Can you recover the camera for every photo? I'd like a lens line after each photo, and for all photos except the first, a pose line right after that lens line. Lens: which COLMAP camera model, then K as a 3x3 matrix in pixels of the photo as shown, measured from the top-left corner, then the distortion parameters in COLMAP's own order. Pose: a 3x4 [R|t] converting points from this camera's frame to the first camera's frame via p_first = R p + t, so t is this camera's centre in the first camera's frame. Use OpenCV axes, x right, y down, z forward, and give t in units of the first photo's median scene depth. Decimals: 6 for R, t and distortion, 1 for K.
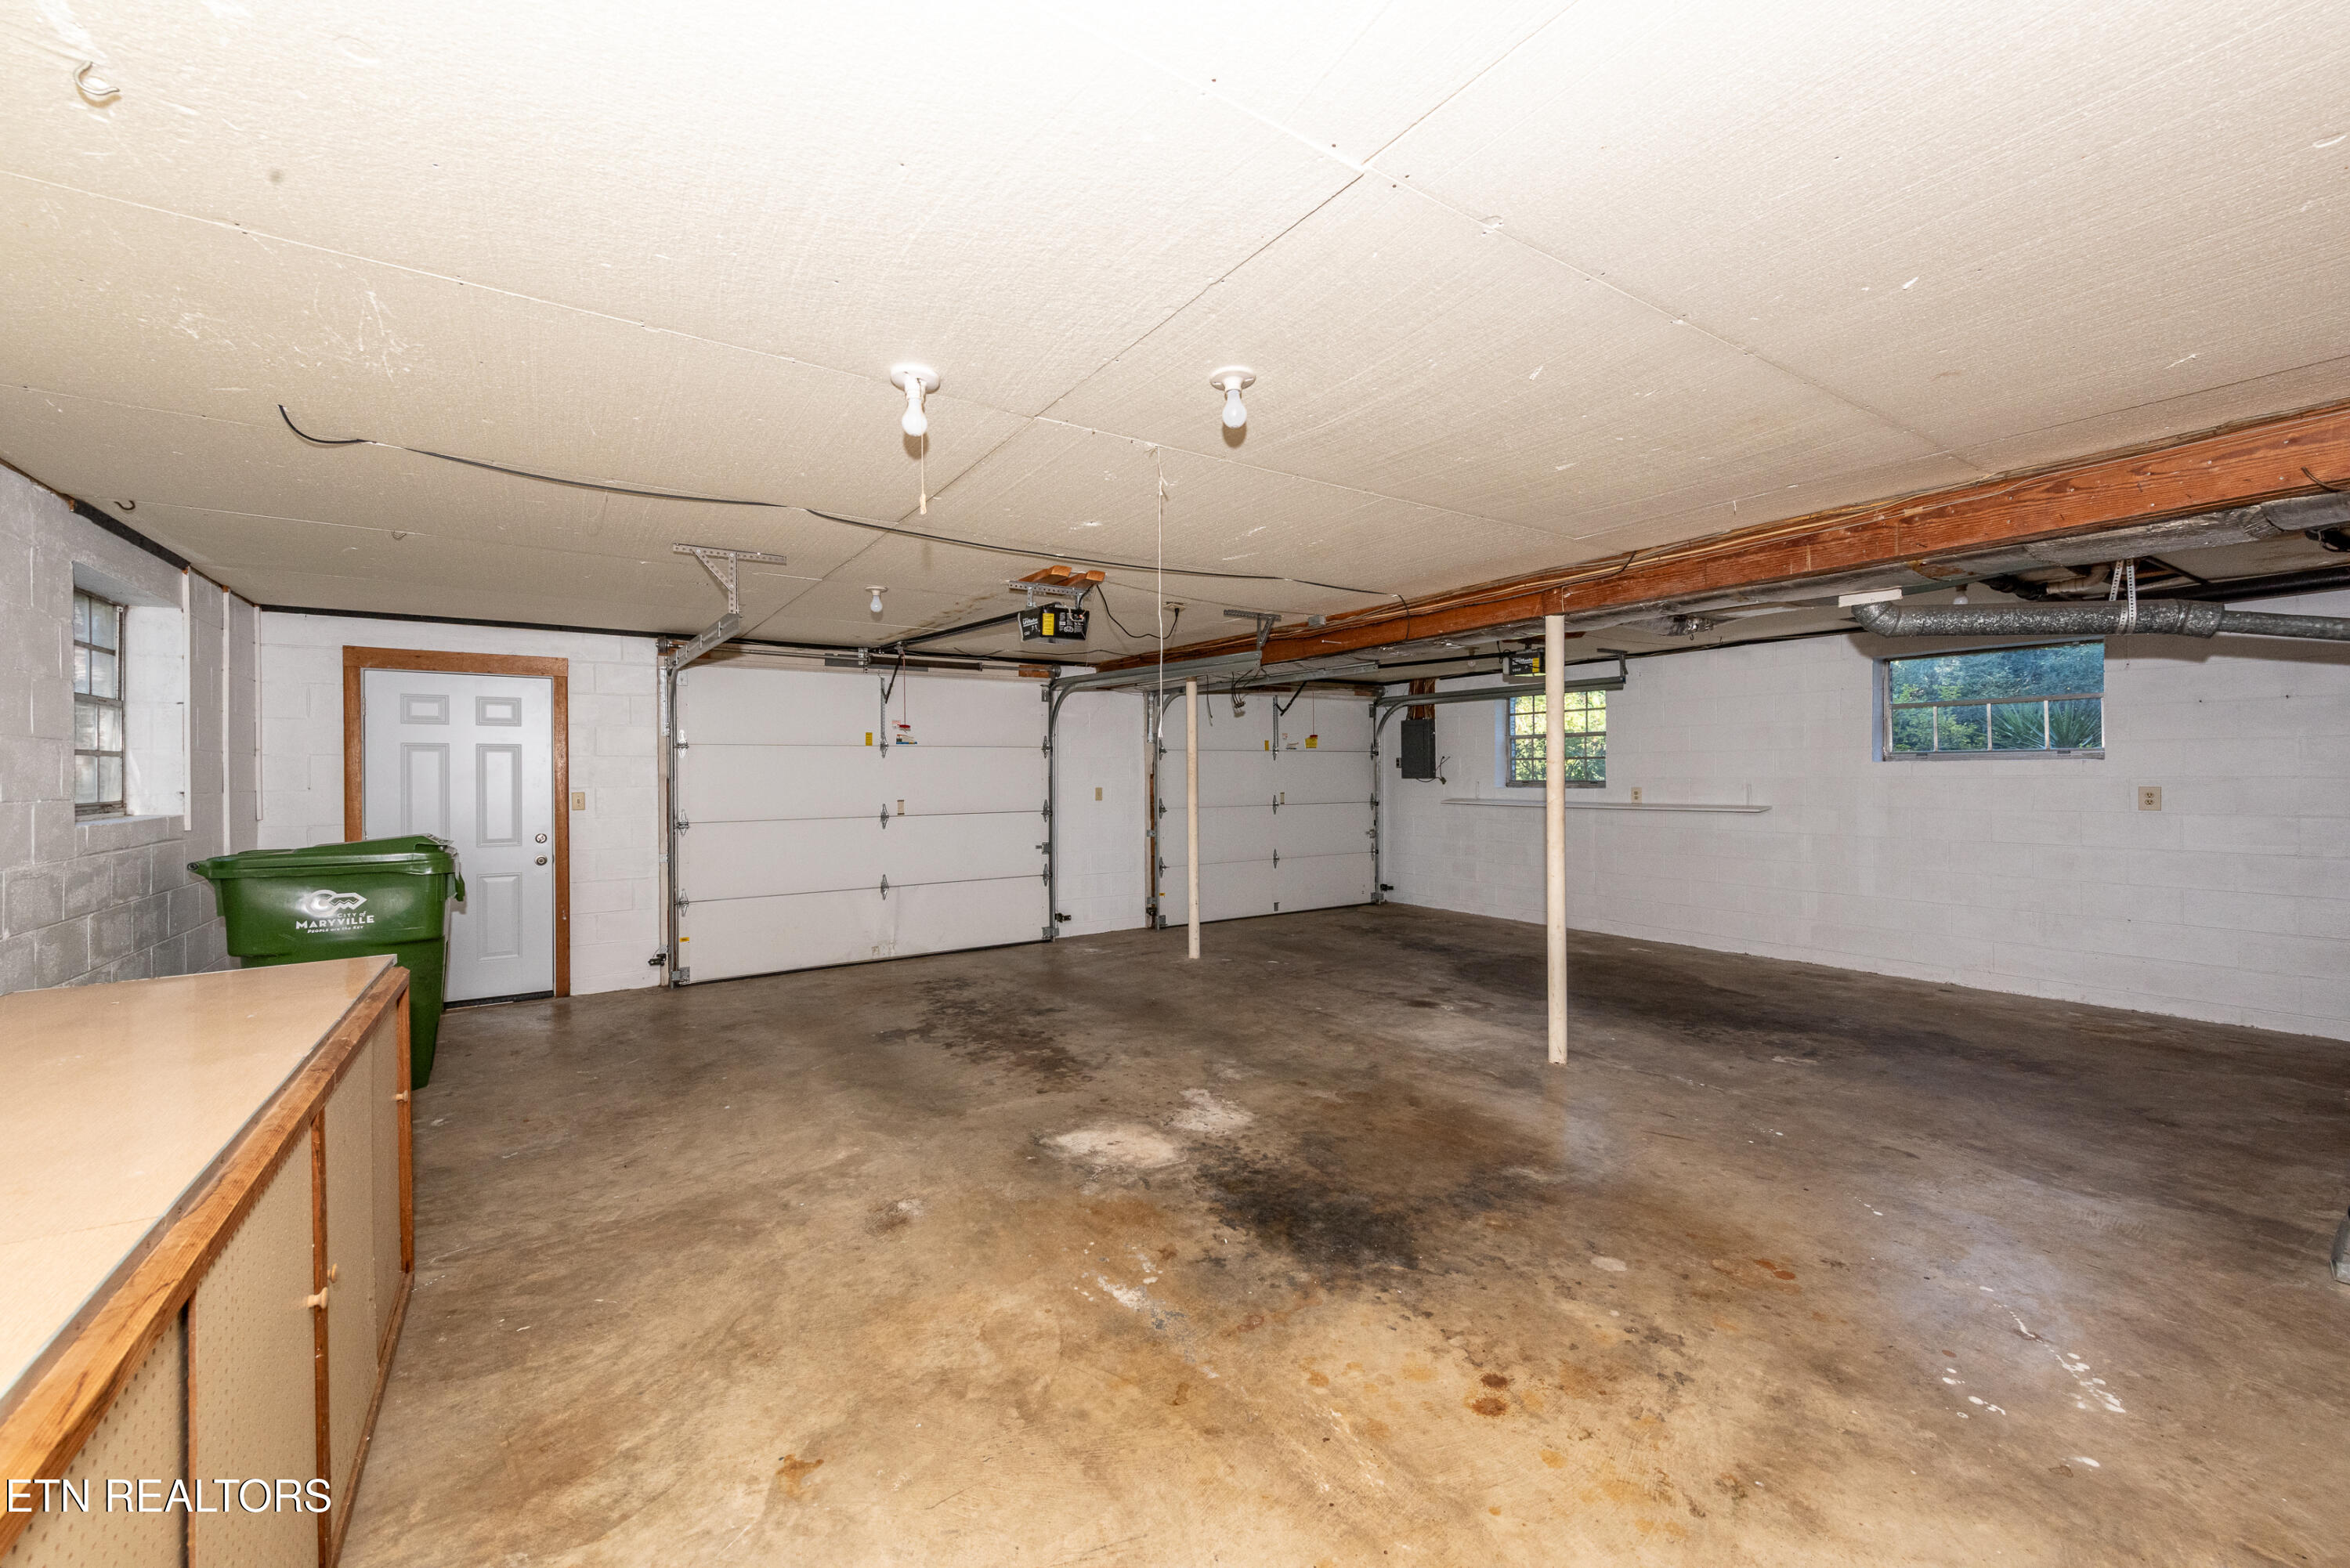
lens RADIAL K [[941.1, 0, 1168.4], [0, 941.1, 774.0], [0, 0, 1]] dist [0.011821, -0.002219]
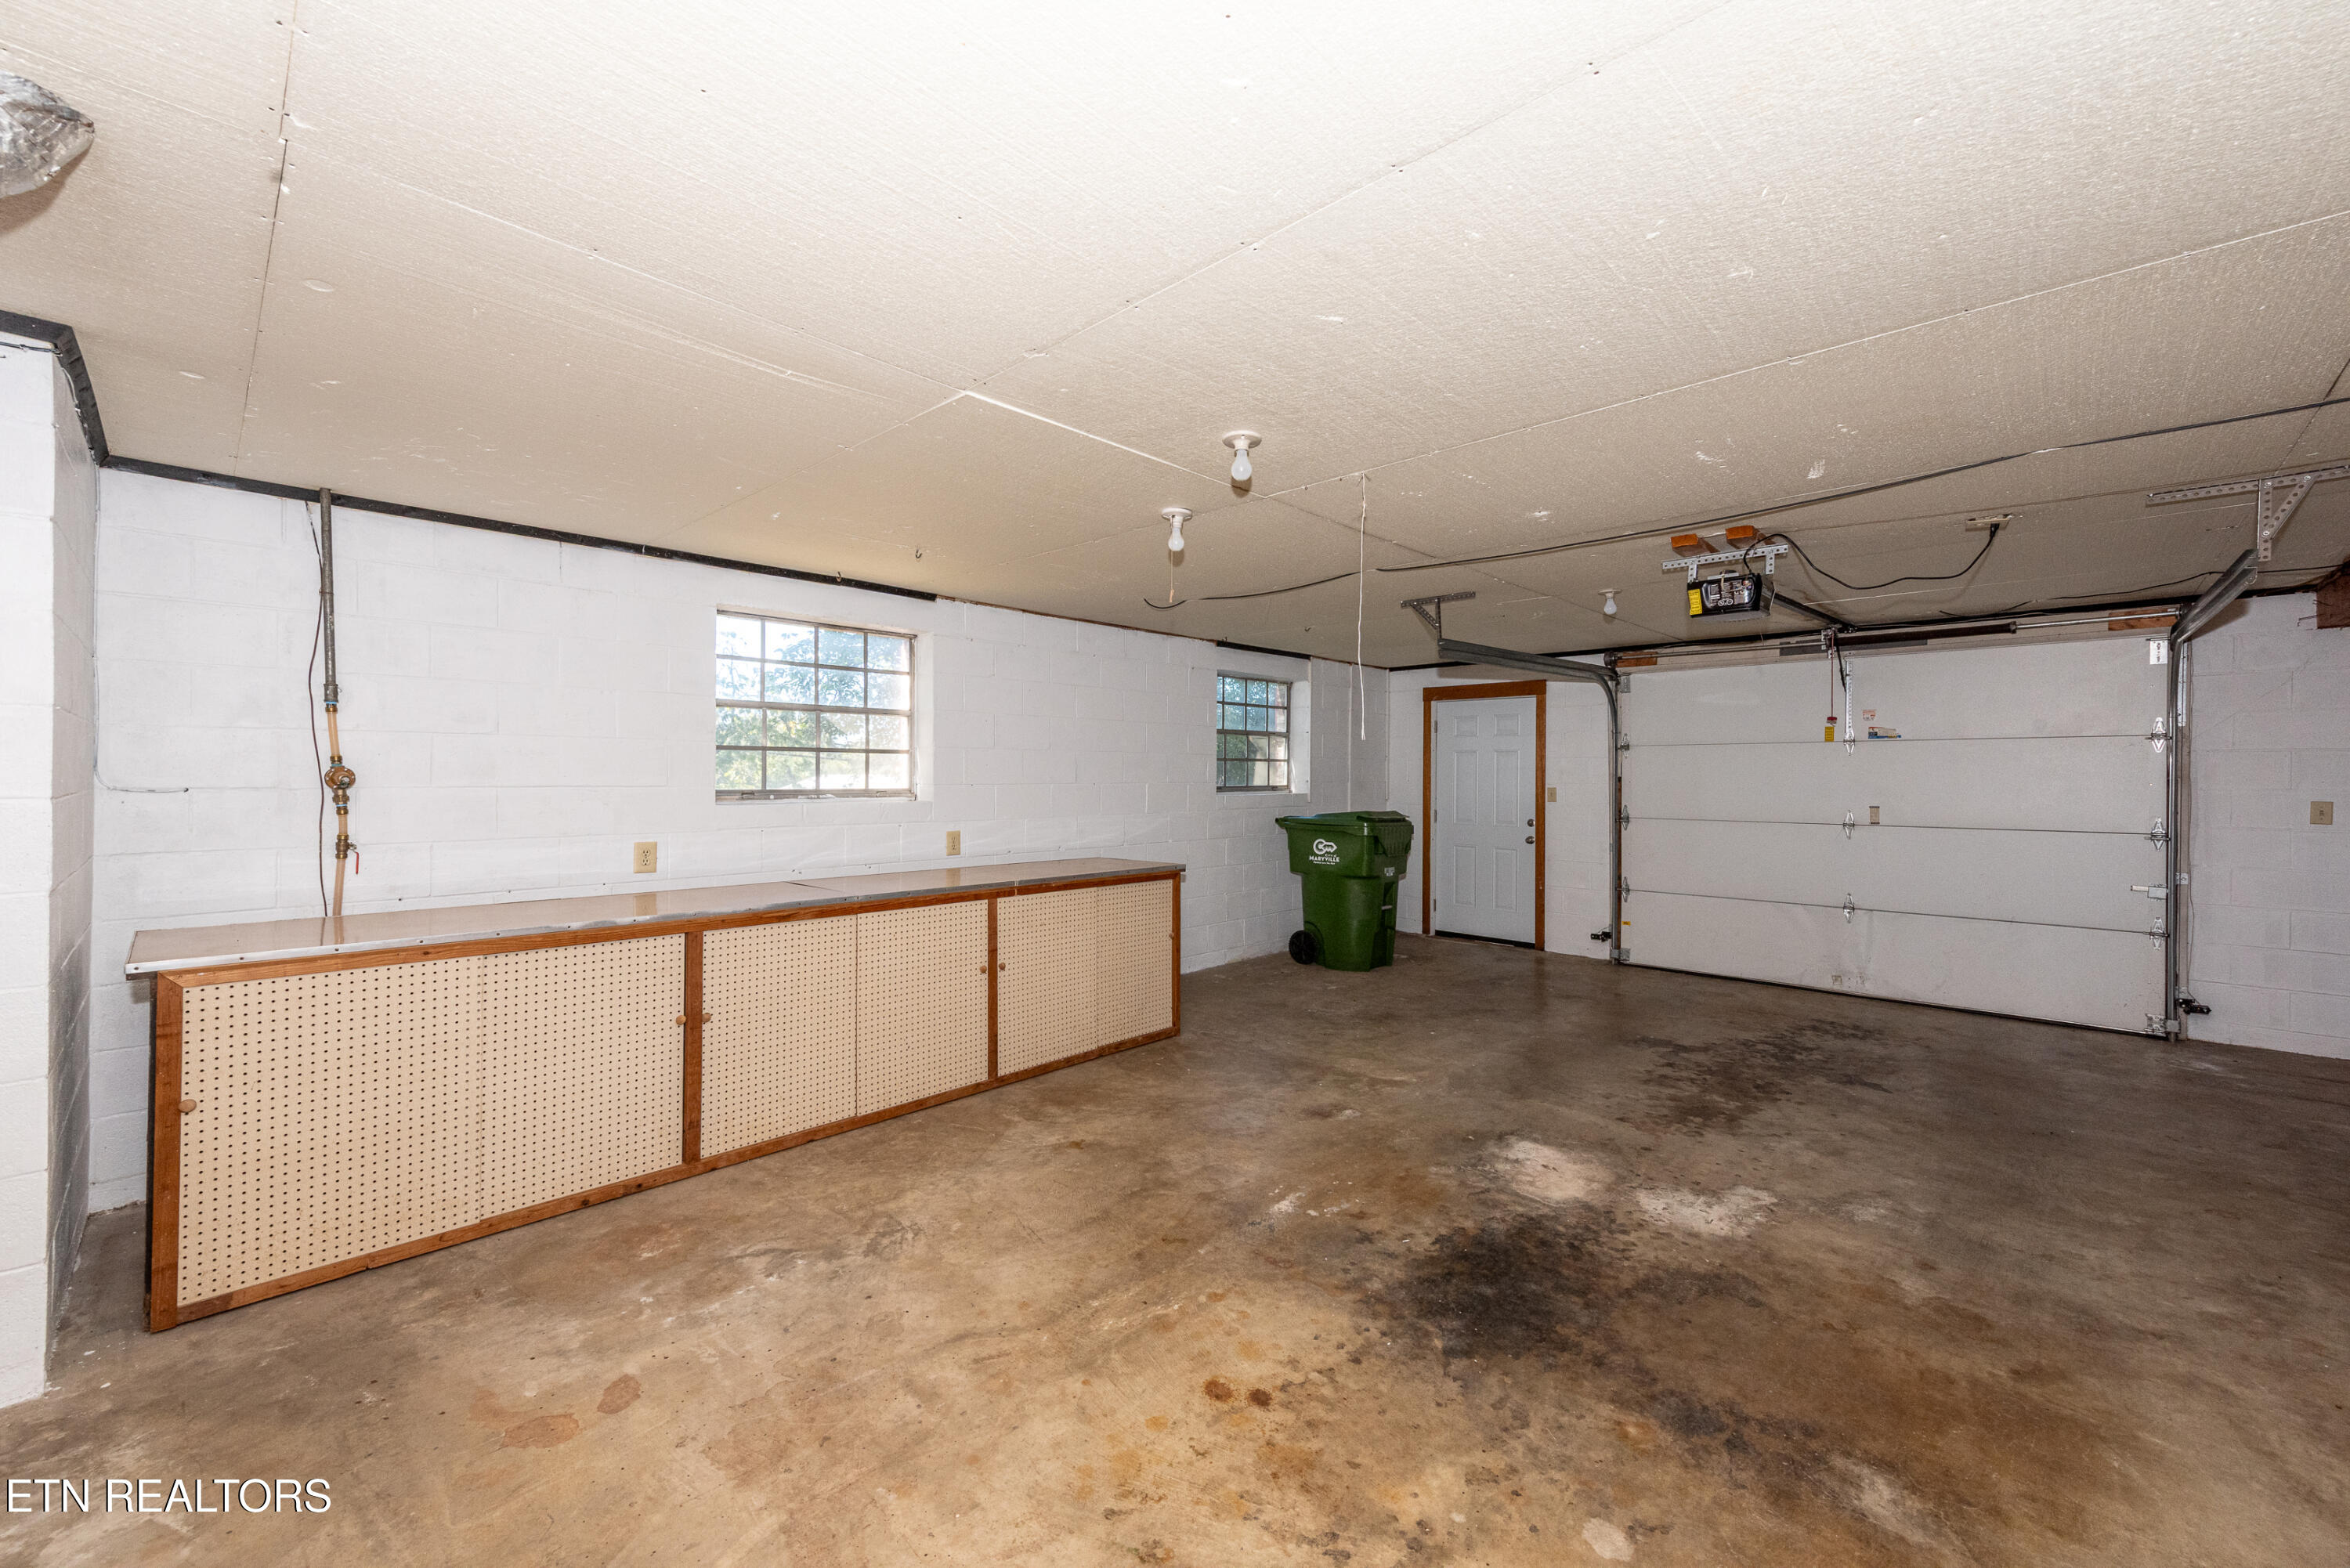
lens RADIAL K [[941.1, 0, 1165.5], [0, 941.1, 775.5], [0, 0, 1]] dist [0.011821, -0.002219]
pose [[0.194111, 0.008897, -0.980939, 0.791633], [-0.006669, 0.999948, 0.007750, -0.003776], [0.980957, 0.005037, 0.194161, 0.441901]]
